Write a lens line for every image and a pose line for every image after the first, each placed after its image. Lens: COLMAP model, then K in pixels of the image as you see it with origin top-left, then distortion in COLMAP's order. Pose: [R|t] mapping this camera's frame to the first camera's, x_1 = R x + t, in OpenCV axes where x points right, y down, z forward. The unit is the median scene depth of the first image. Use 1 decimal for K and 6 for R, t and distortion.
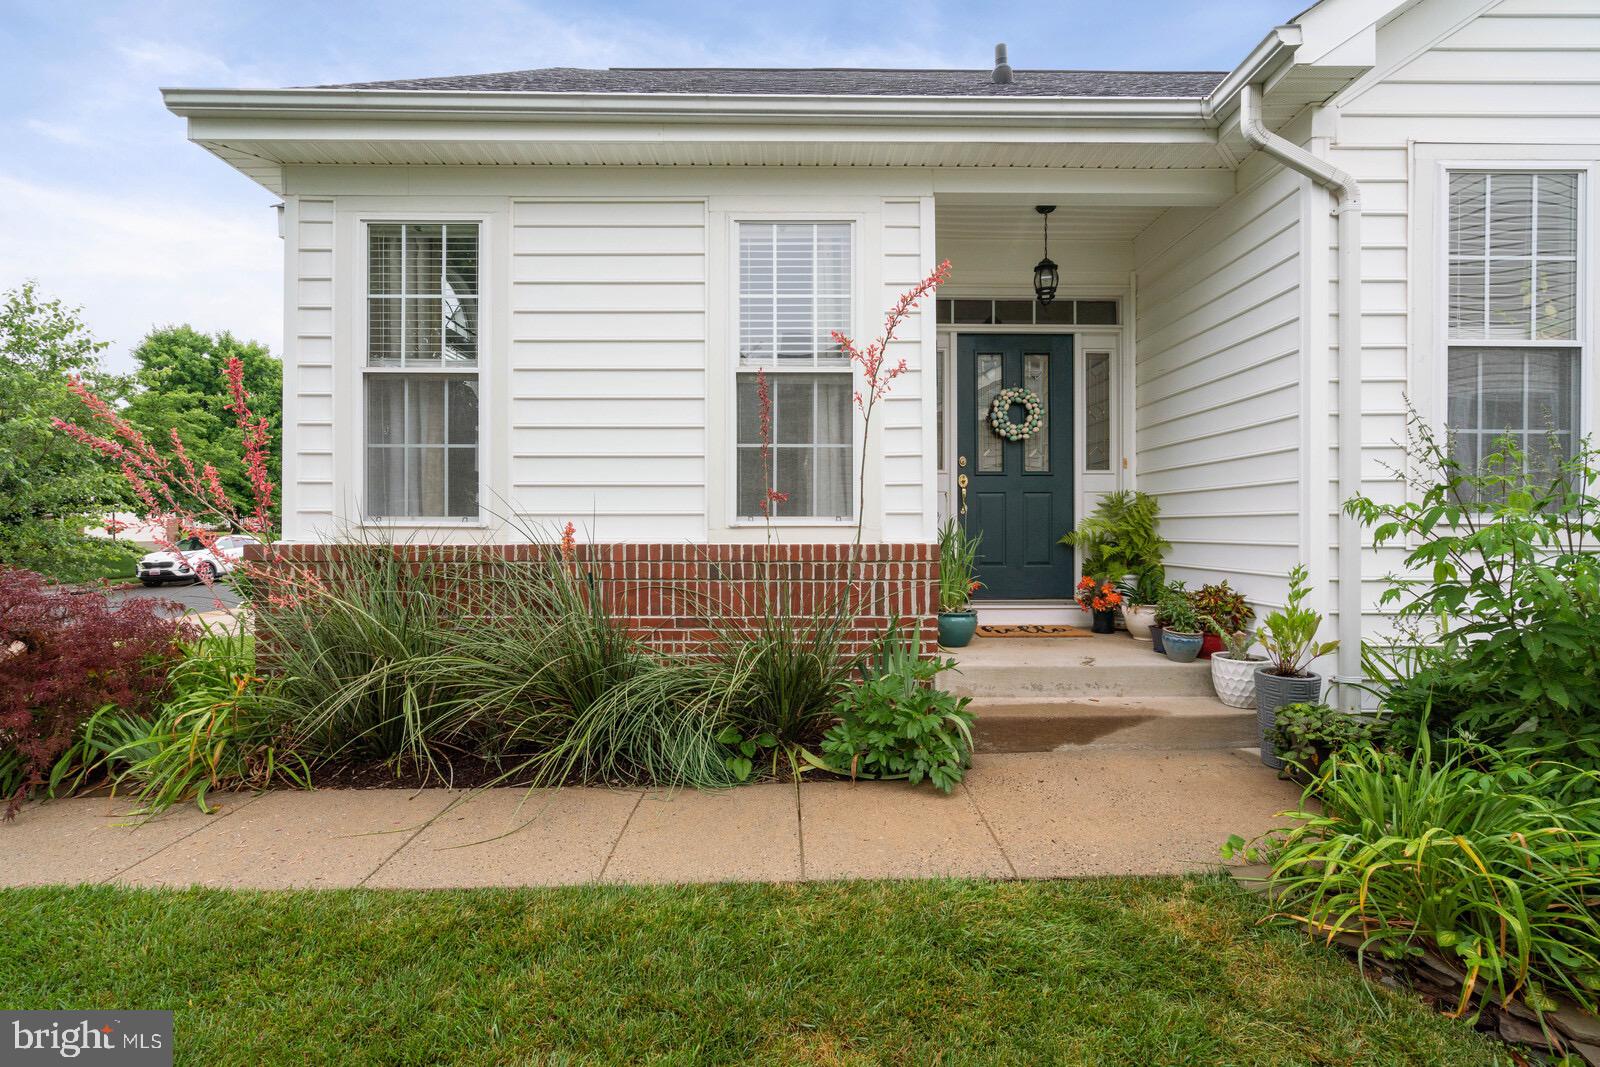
lens RADIAL K [[723.9, 0, 800.0], [0, 723.9, 533.5], [0, 0, 1]] dist [0.000303, 0.001417]
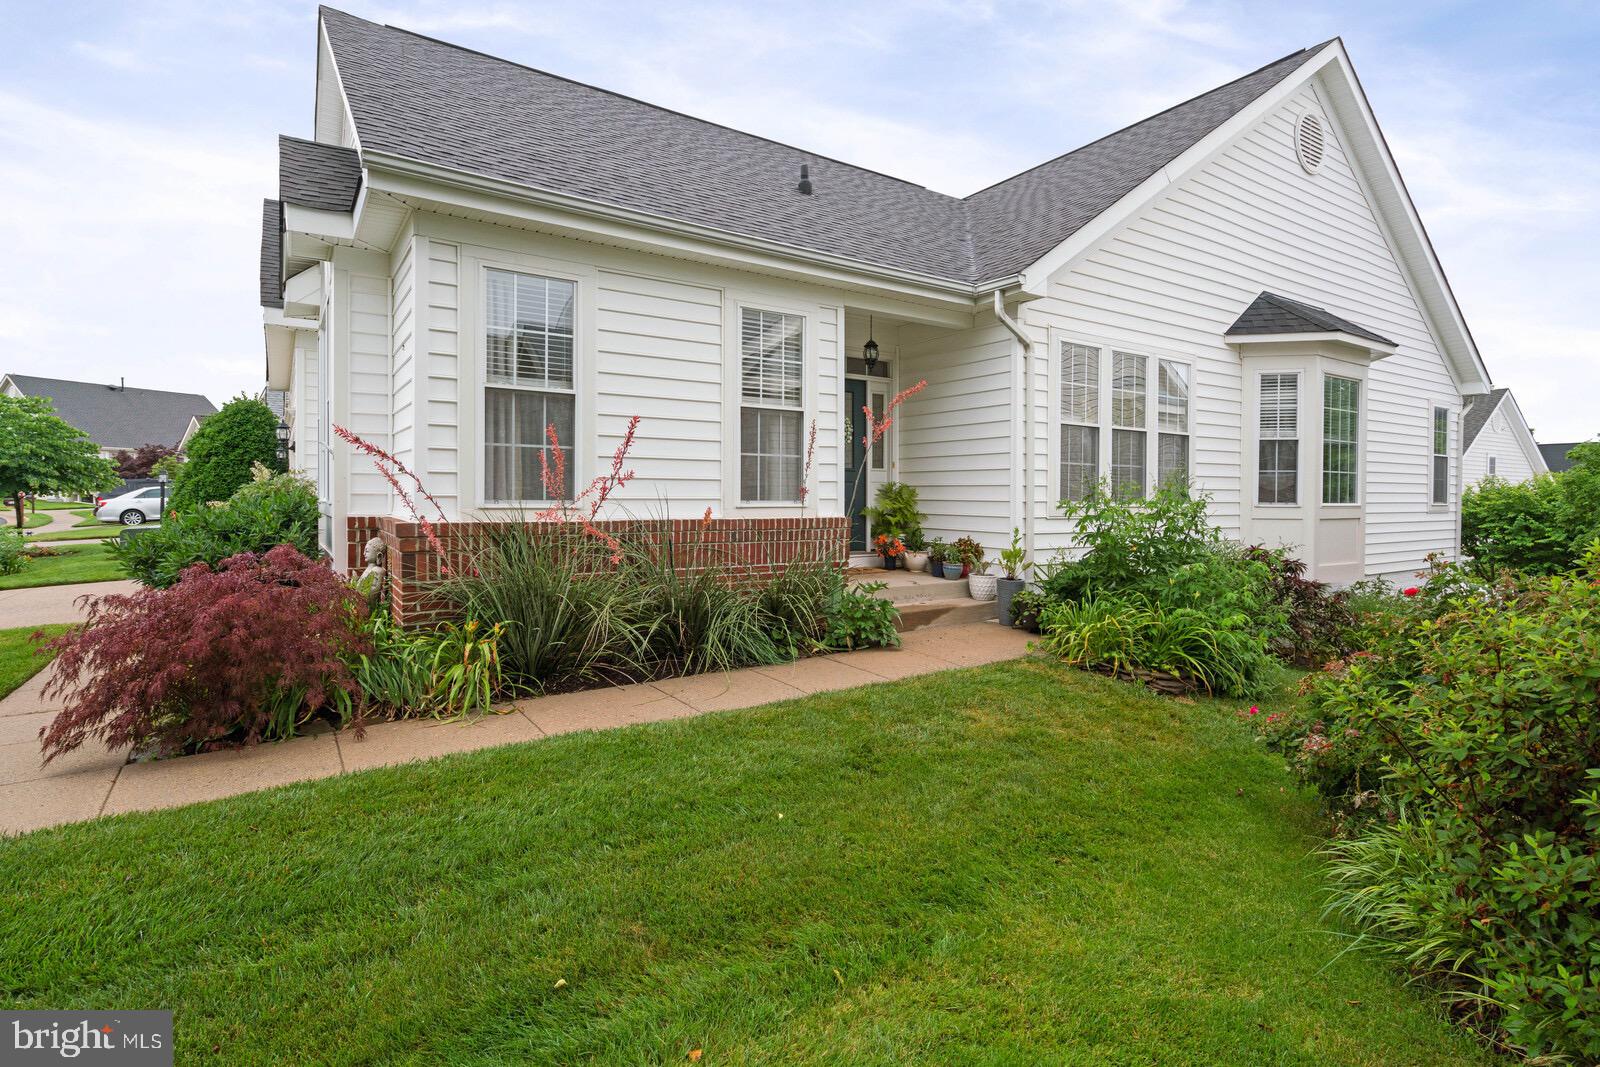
lens RADIAL K [[783.5, 0, 800.2], [0, 783.5, 499.5], [0, 0, 1]] dist [0.000852, -0.000003]
pose [[0.838491, 0.003210, 0.544906, -0.894845], [-0.004930, 0.999986, 0.001695, -0.029532], [-0.544893, -0.004108, 0.838495, -0.462135]]
